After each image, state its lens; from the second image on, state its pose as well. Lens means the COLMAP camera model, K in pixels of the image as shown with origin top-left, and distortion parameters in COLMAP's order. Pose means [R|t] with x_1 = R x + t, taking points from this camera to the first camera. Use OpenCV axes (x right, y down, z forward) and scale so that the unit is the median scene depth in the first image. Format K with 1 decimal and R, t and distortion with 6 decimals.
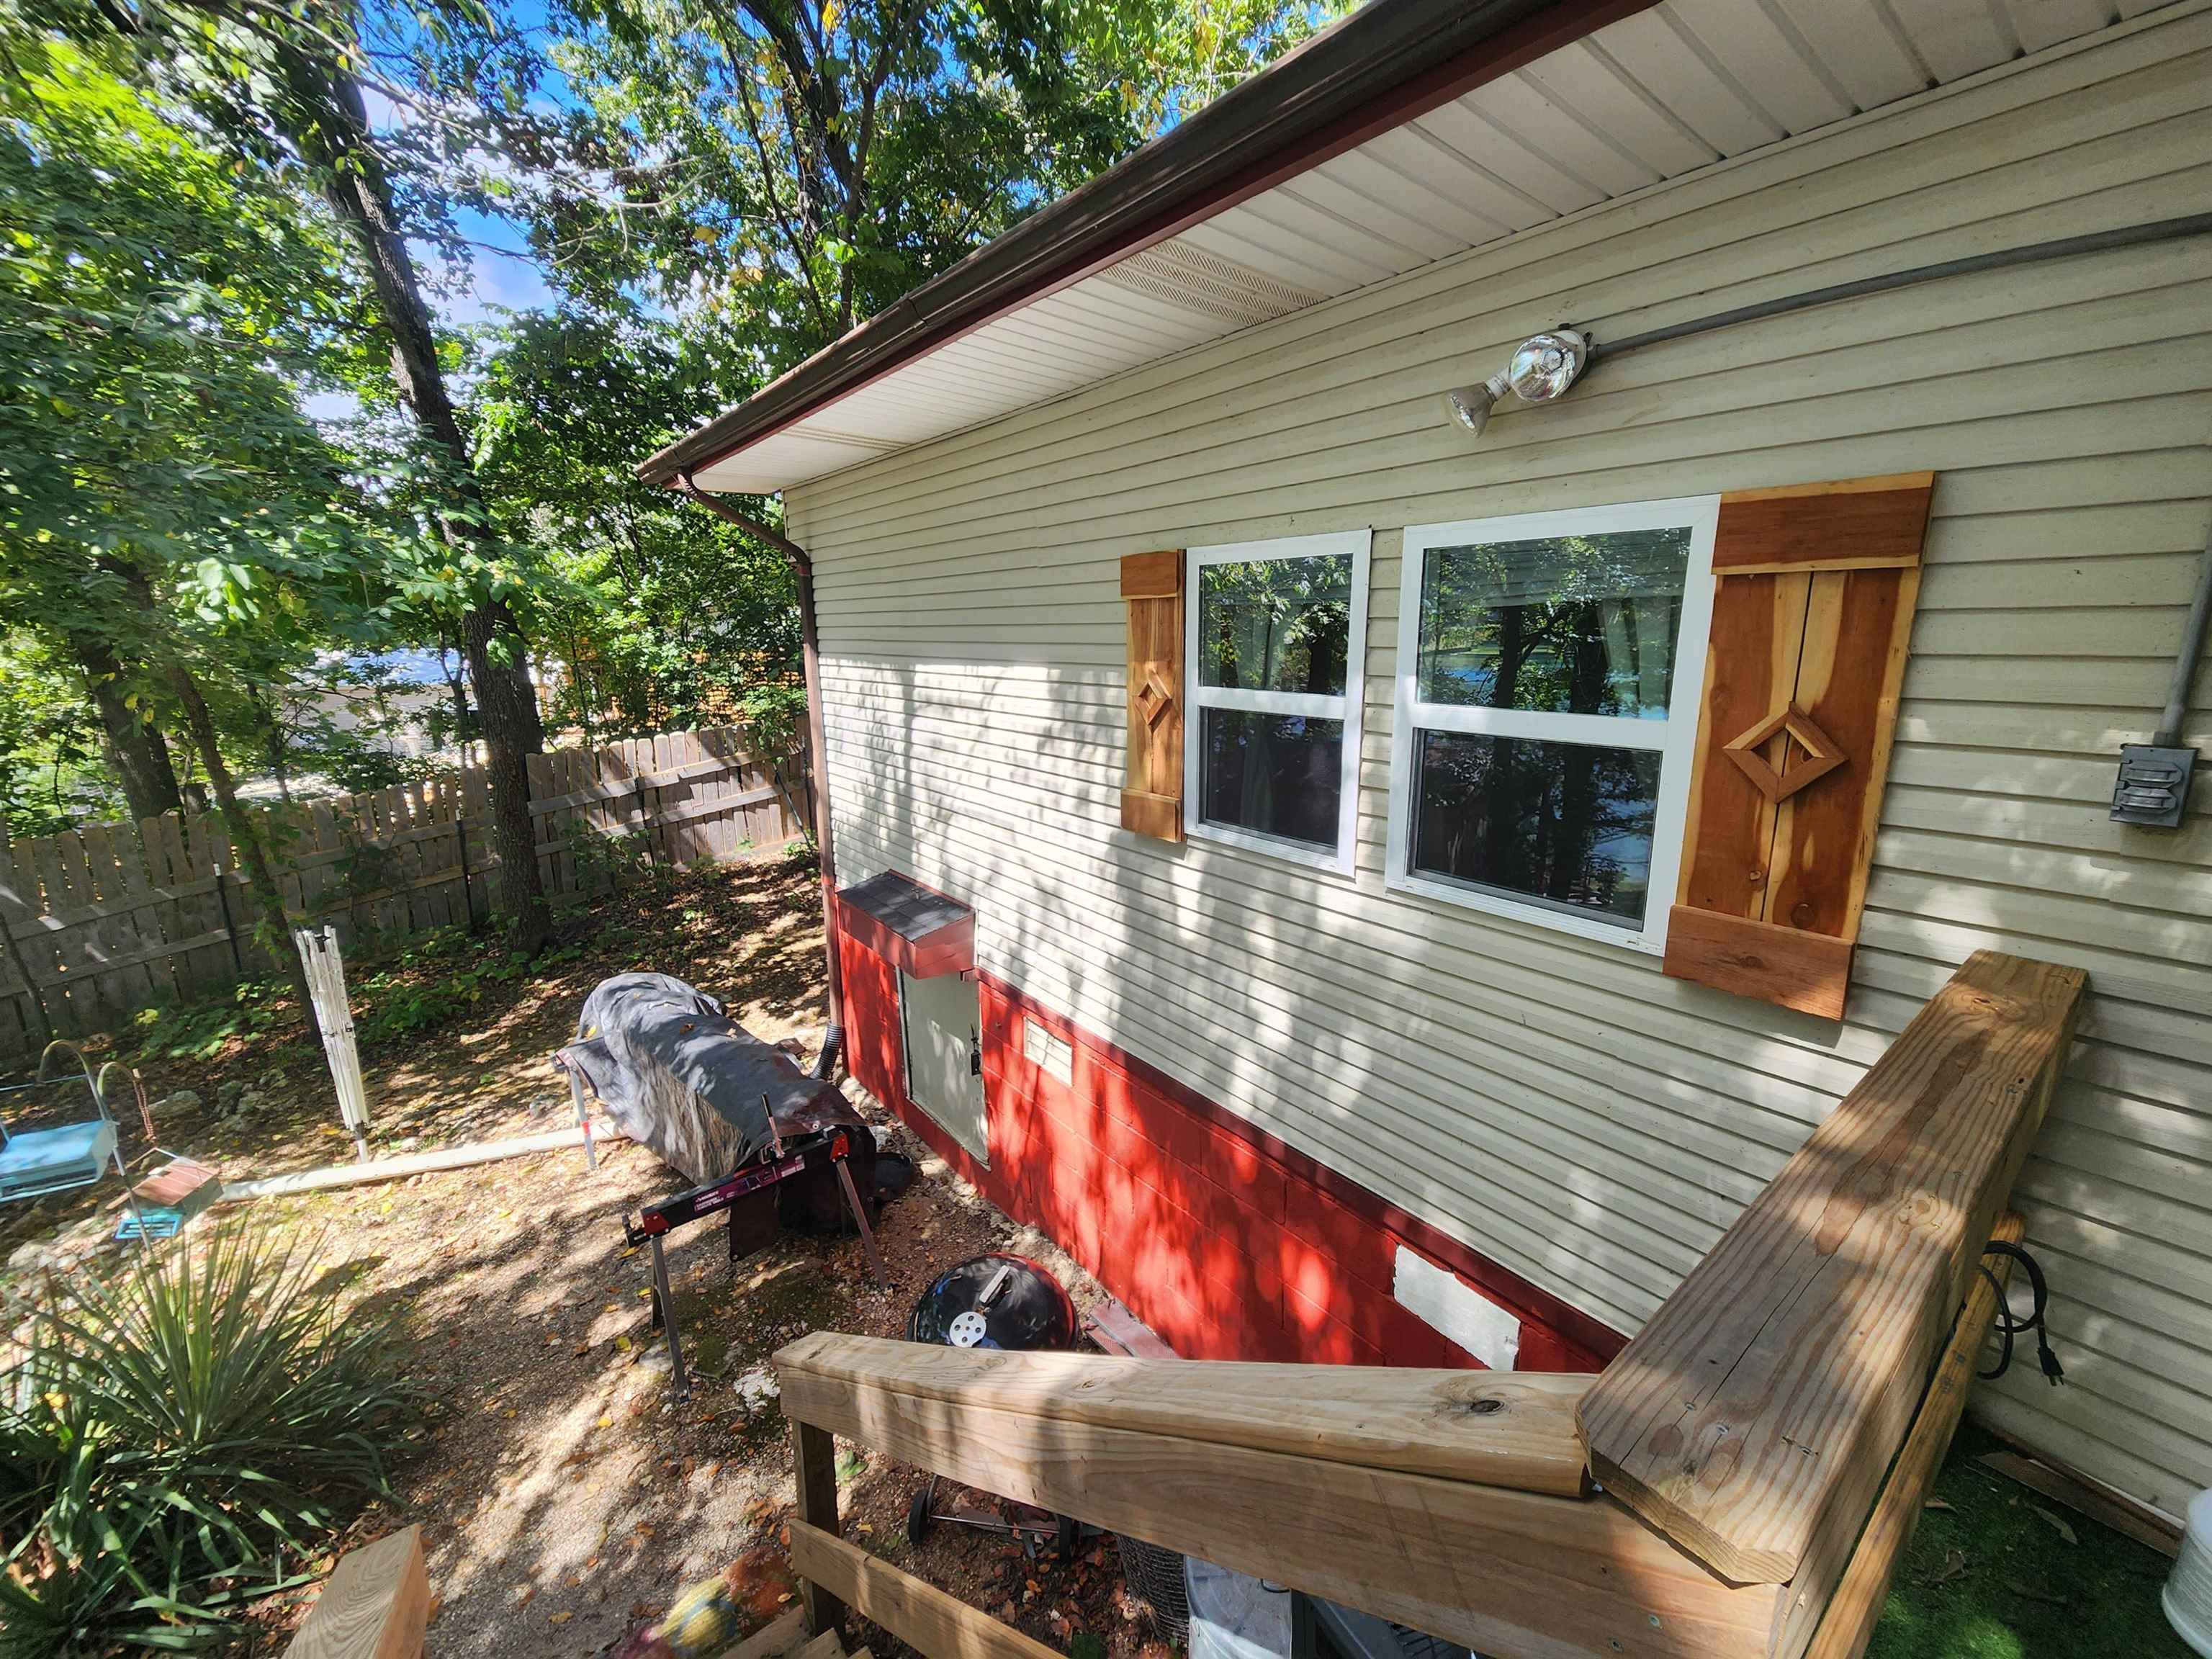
lens RADIAL K [[910.1, 0, 1105.1], [0, 910.1, 820.0], [0, 0, 1]] dist [0.000612, -0.000064]
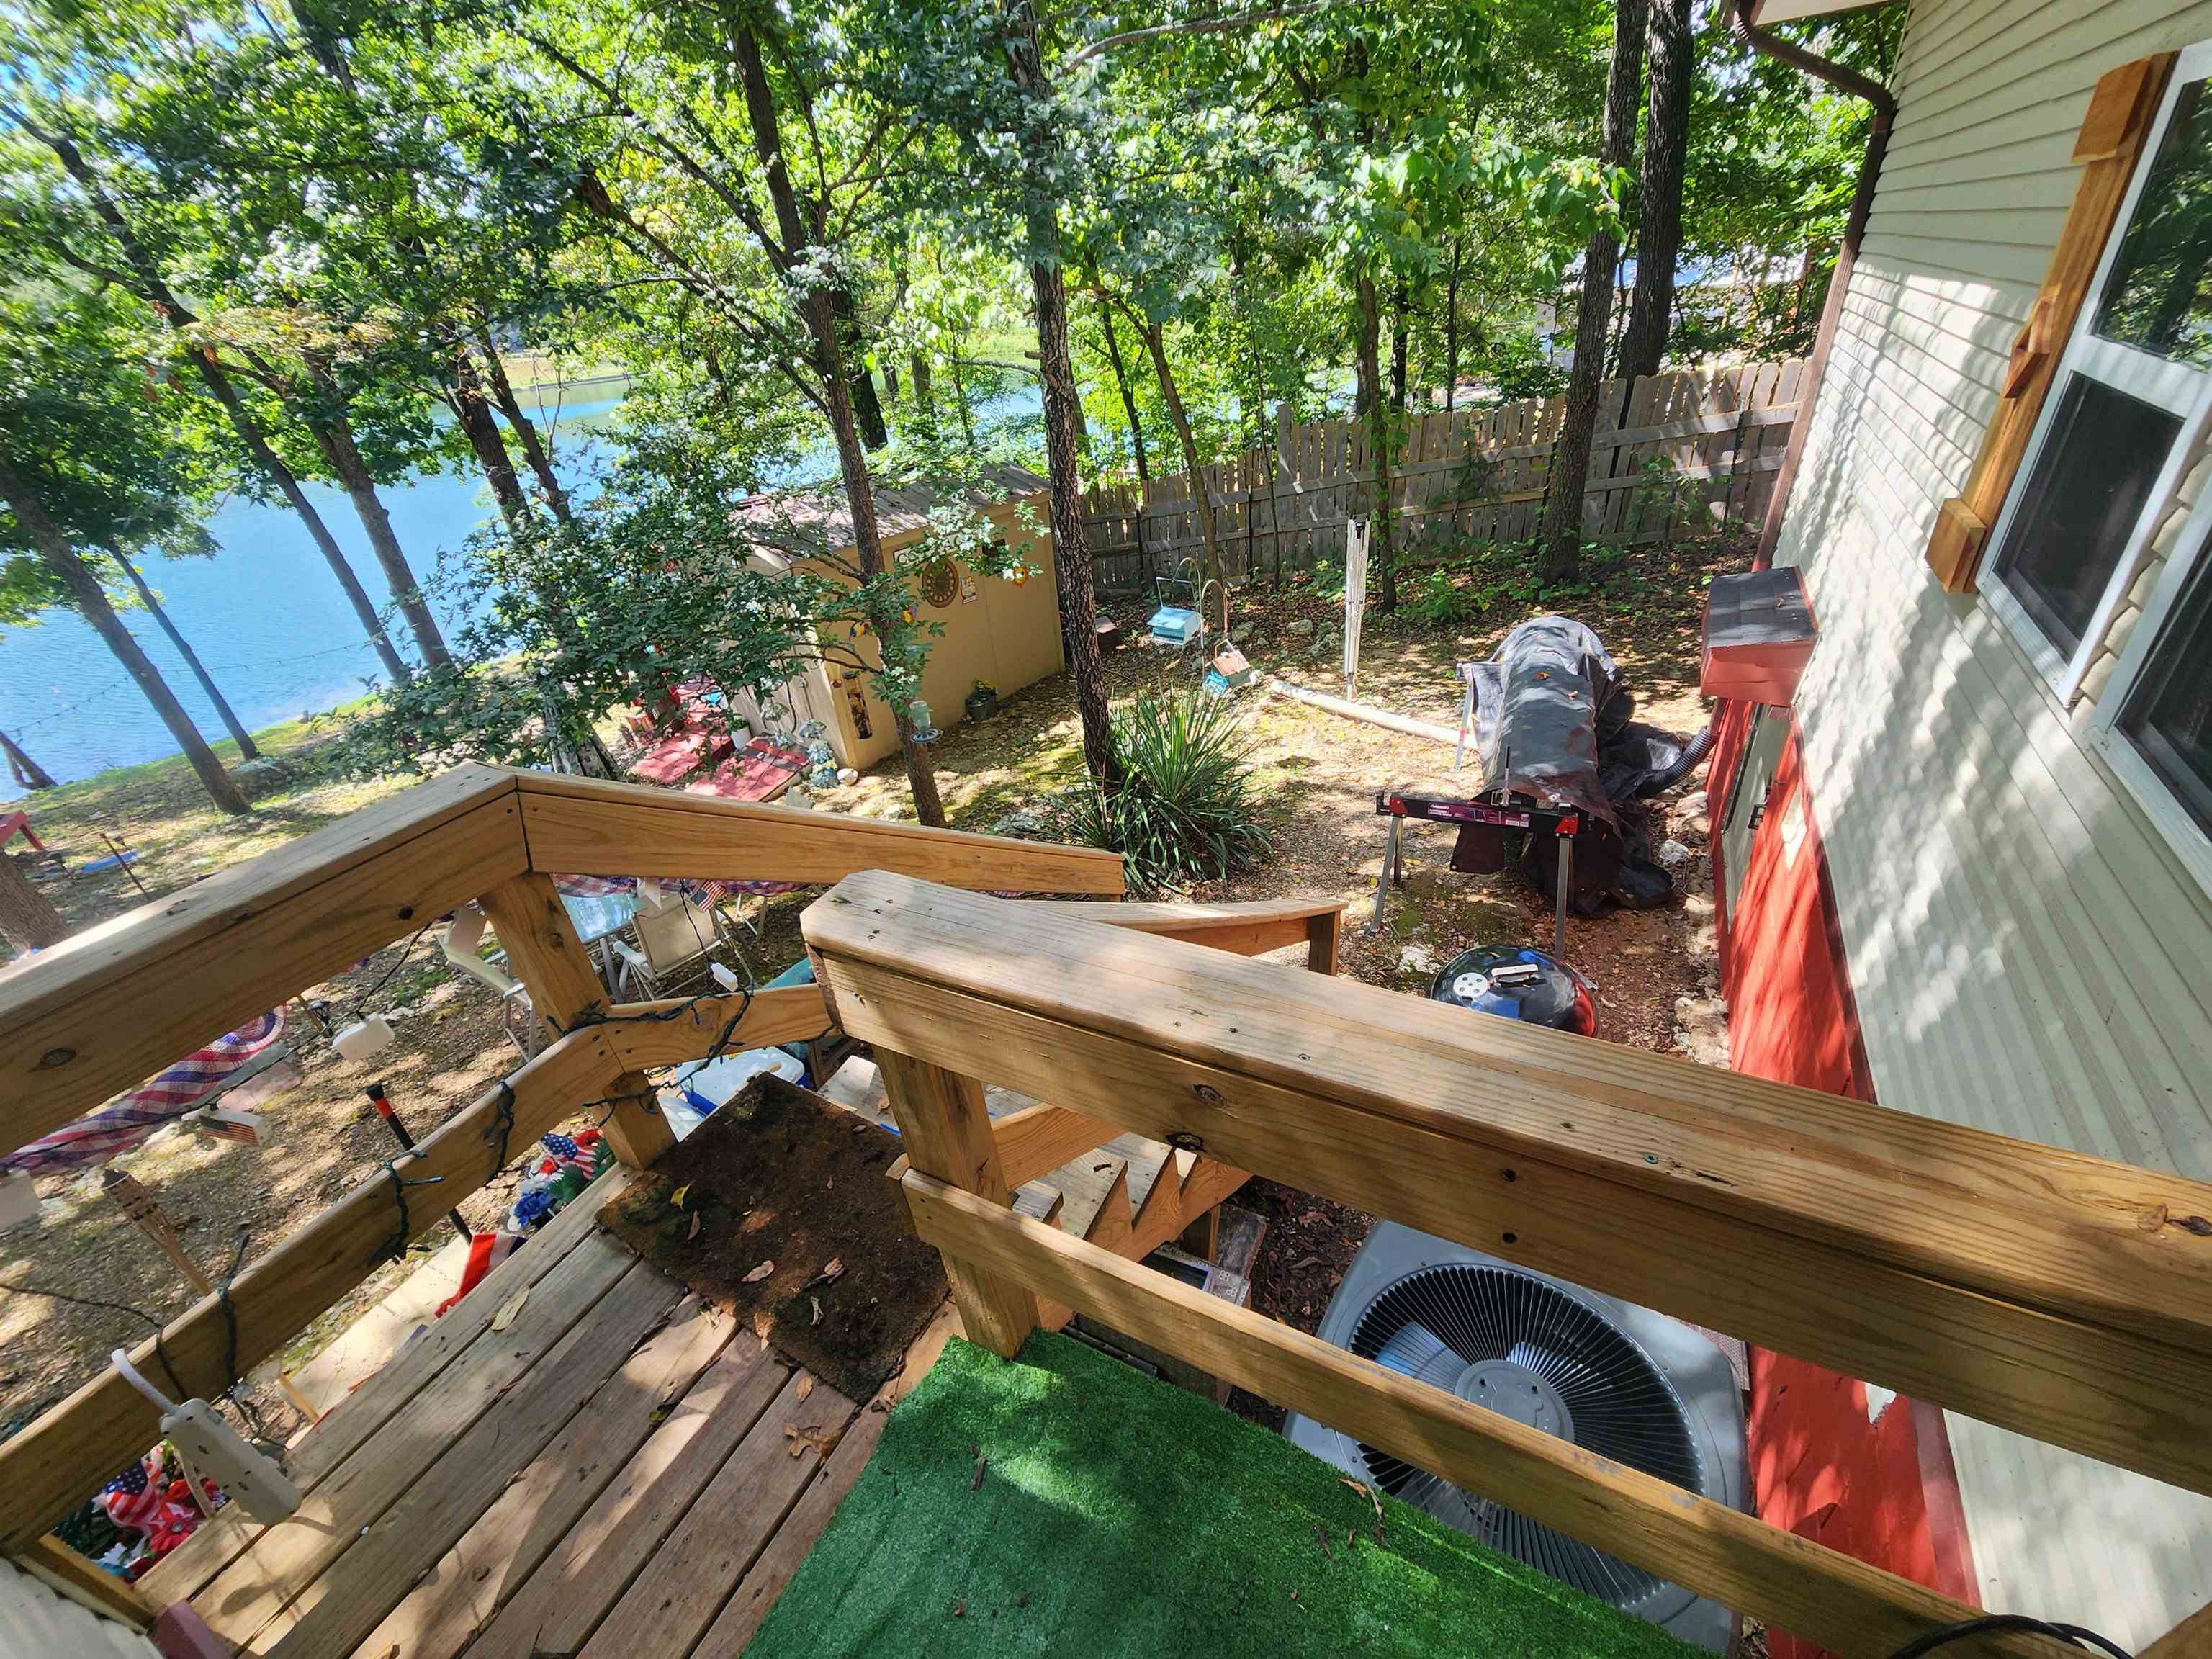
lens RADIAL K [[910.1, 0, 1102.9], [0, 910.1, 831.1], [0, 0, 1]] dist [0.000612, -0.000064]
pose [[0.403895, 0.448367, -0.797393, 0.246191], [-0.103005, 0.888400, 0.447365, -0.032504], [0.908988, -0.098553, 0.405005, 0.082772]]
